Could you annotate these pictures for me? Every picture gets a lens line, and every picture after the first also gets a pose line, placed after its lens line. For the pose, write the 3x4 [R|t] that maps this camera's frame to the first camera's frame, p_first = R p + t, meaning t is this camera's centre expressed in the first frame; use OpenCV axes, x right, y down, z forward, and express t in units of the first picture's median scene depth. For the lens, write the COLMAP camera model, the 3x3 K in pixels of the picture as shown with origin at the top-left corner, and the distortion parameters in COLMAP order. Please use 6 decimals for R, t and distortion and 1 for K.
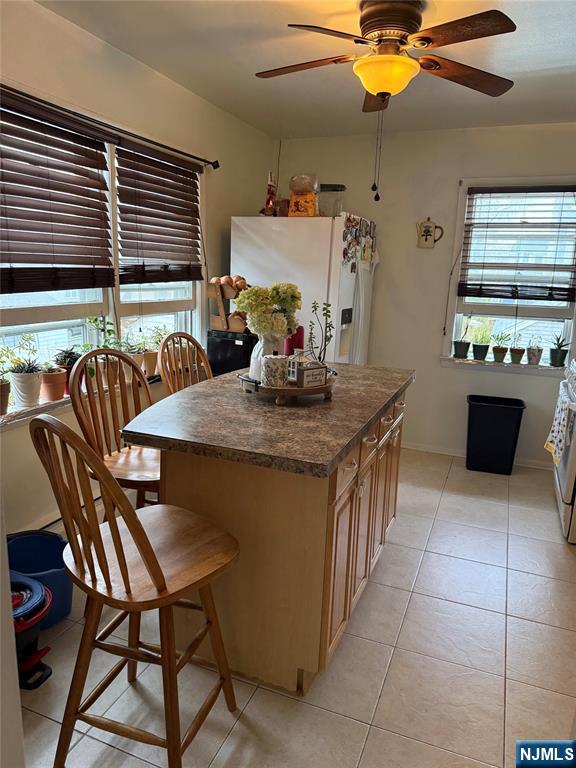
lens RADIAL K [[537.9, 0, 288.0], [0, 537.9, 384.0], [0, 0, 1]] dist [0.064365, -0.088788]
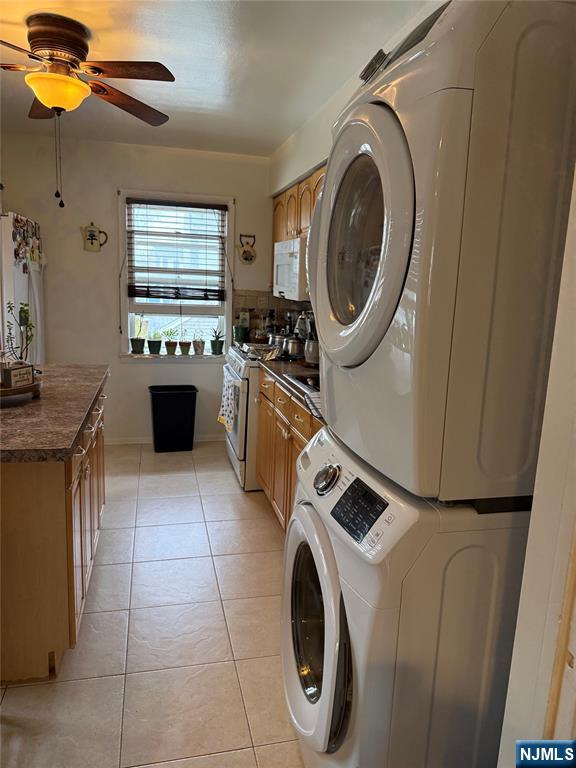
lens RADIAL K [[537.9, 0, 288.0], [0, 537.9, 384.0], [0, 0, 1]] dist [0.064365, -0.088788]
pose [[0.809486, -0.105291, 0.577621, -0.079501], [0.107869, 0.993713, 0.029968, 0.014205], [-0.577145, 0.038049, 0.815755, -0.068931]]
